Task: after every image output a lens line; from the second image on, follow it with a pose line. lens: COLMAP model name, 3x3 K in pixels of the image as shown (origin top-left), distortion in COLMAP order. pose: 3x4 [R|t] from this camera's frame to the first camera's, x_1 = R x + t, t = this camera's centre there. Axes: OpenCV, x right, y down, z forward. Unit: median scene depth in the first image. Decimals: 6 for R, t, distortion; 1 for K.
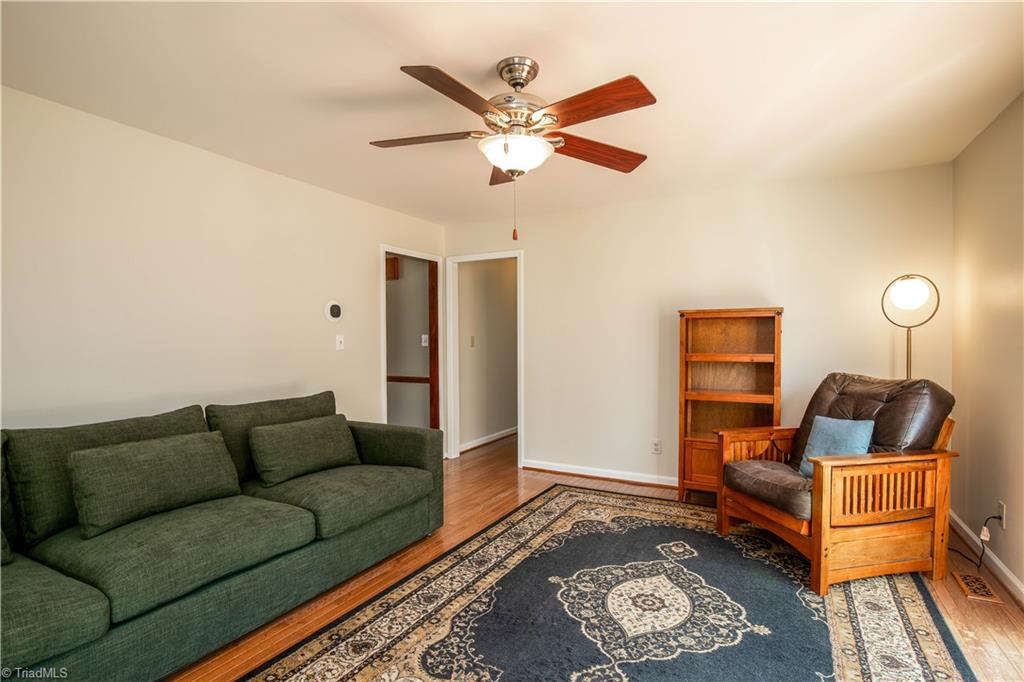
lens RADIAL K [[497.2, 0, 509.2], [0, 497.2, 341.0], [0, 0, 1]] dist [-0.028308, -0.000324]
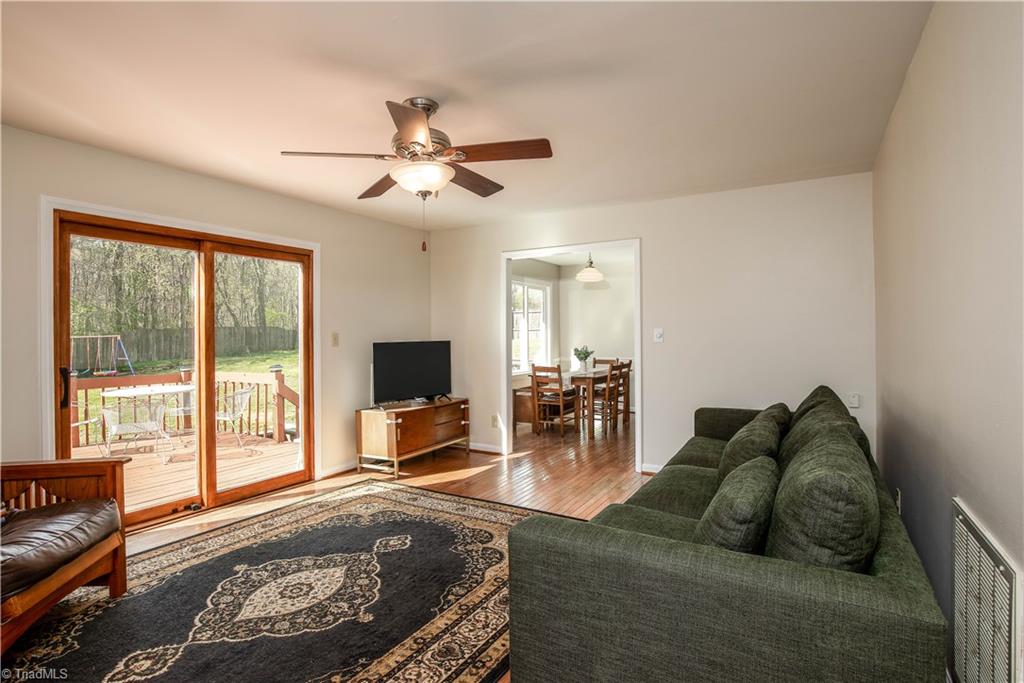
lens RADIAL K [[497.2, 0, 514.2], [0, 497.2, 336.7], [0, 0, 1]] dist [-0.028308, -0.000324]
pose [[-0.999612, 0.012315, 0.024988, -0.208009], [0.012575, 0.999868, 0.010257, -0.010630], [-0.024859, 0.010567, -0.999635, 1.999482]]
